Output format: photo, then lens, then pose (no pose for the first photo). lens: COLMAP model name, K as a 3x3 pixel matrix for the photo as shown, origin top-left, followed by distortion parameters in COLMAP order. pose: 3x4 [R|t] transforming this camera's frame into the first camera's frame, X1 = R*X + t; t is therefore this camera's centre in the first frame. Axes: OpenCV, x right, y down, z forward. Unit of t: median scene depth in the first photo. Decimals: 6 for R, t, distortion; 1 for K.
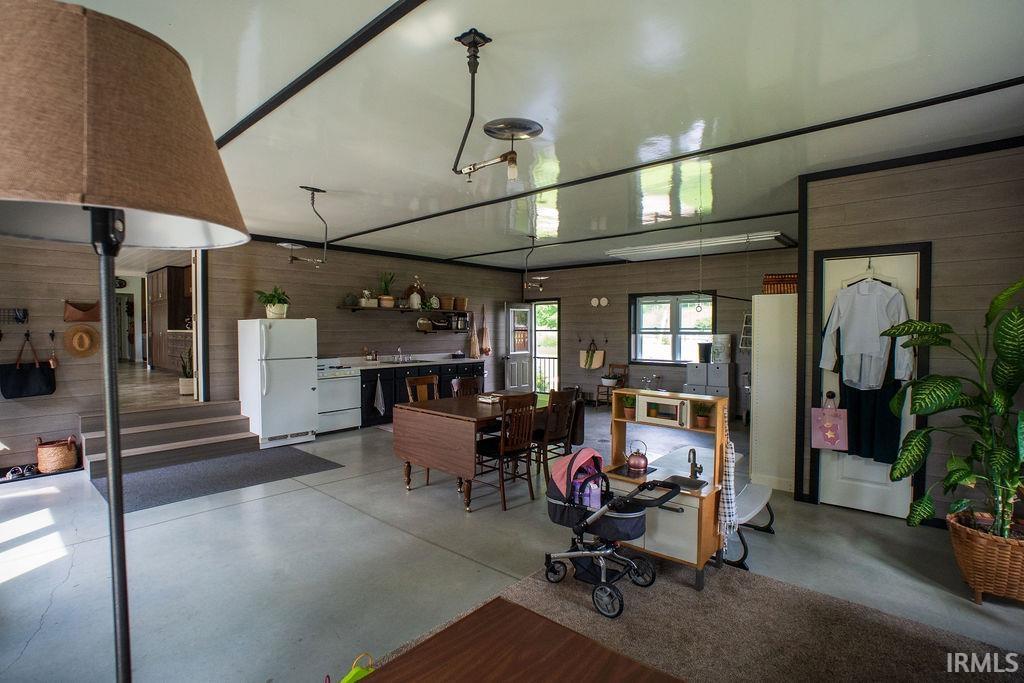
lens RADIAL K [[493.1, 0, 512.0], [0, 493.1, 341.5], [0, 0, 1]] dist [-0.071028, 0.028811]
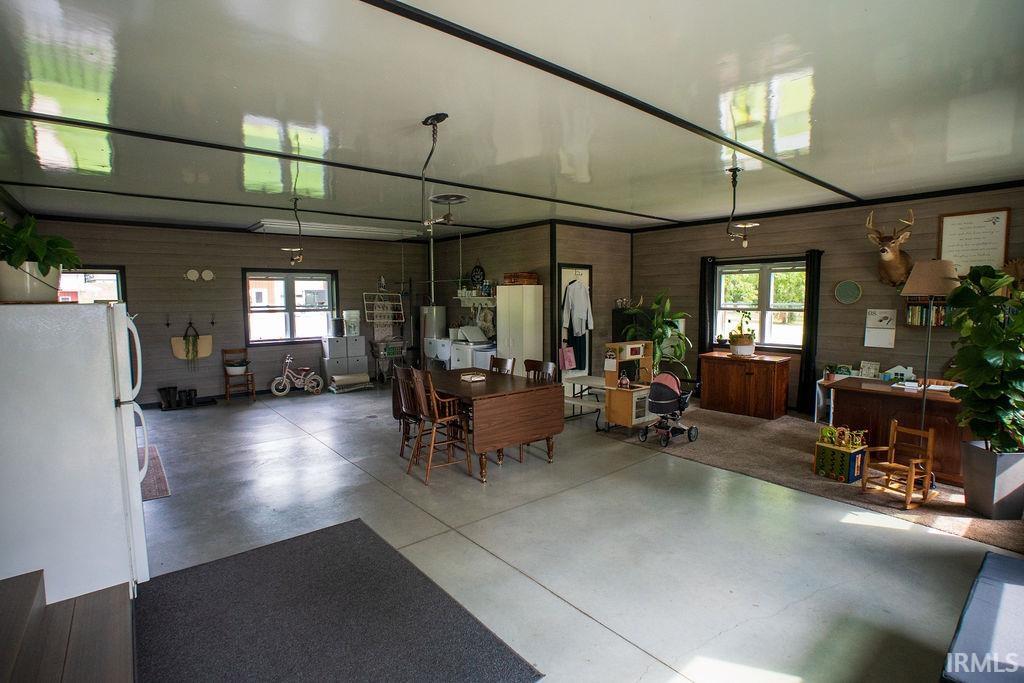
lens RADIAL K [[493.1, 0, 512.0], [0, 493.1, 341.5], [0, 0, 1]] dist [-0.071028, 0.028811]
pose [[0.159249, -0.087927, 0.983315, -0.575780], [0.030321, 0.995992, 0.084150, -0.024798], [-0.986773, 0.016414, 0.161277, 0.404992]]
